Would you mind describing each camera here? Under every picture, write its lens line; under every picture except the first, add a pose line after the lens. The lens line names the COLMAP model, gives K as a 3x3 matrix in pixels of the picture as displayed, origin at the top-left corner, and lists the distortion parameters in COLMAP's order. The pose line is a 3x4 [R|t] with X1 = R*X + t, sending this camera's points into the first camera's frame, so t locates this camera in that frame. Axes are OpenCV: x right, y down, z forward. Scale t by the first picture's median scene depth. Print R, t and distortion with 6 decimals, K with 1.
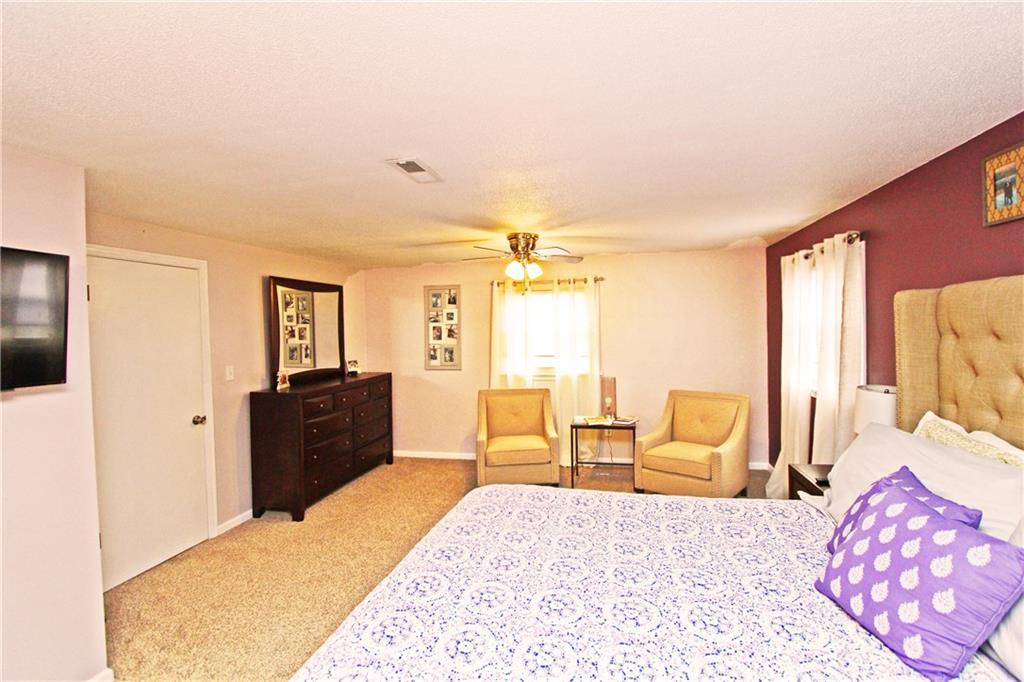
lens RADIAL K [[469.5, 0, 519.6], [0, 469.5, 338.0], [0, 0, 1]] dist [-0.014720, -0.000251]
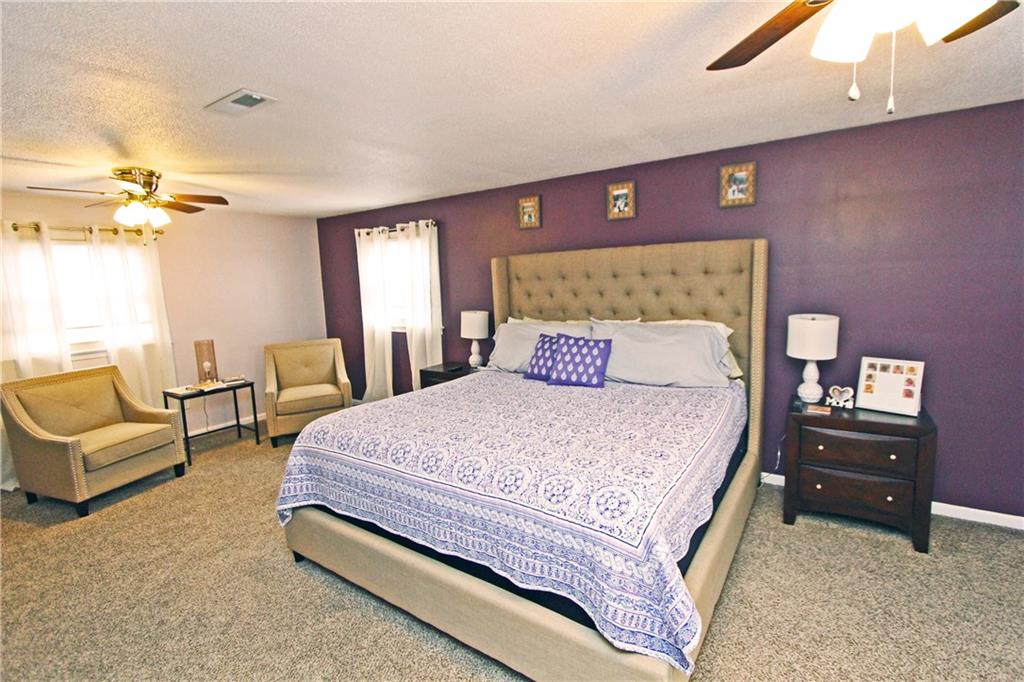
lens RADIAL K [[469.5, 0, 519.6], [0, 469.5, 338.0], [0, 0, 1]] dist [-0.014720, -0.000251]
pose [[0.362547, -0.112760, 0.925119, -0.463578], [0.050864, 0.993568, 0.101170, 0.018229], [-0.930576, 0.010376, 0.365951, 0.080827]]
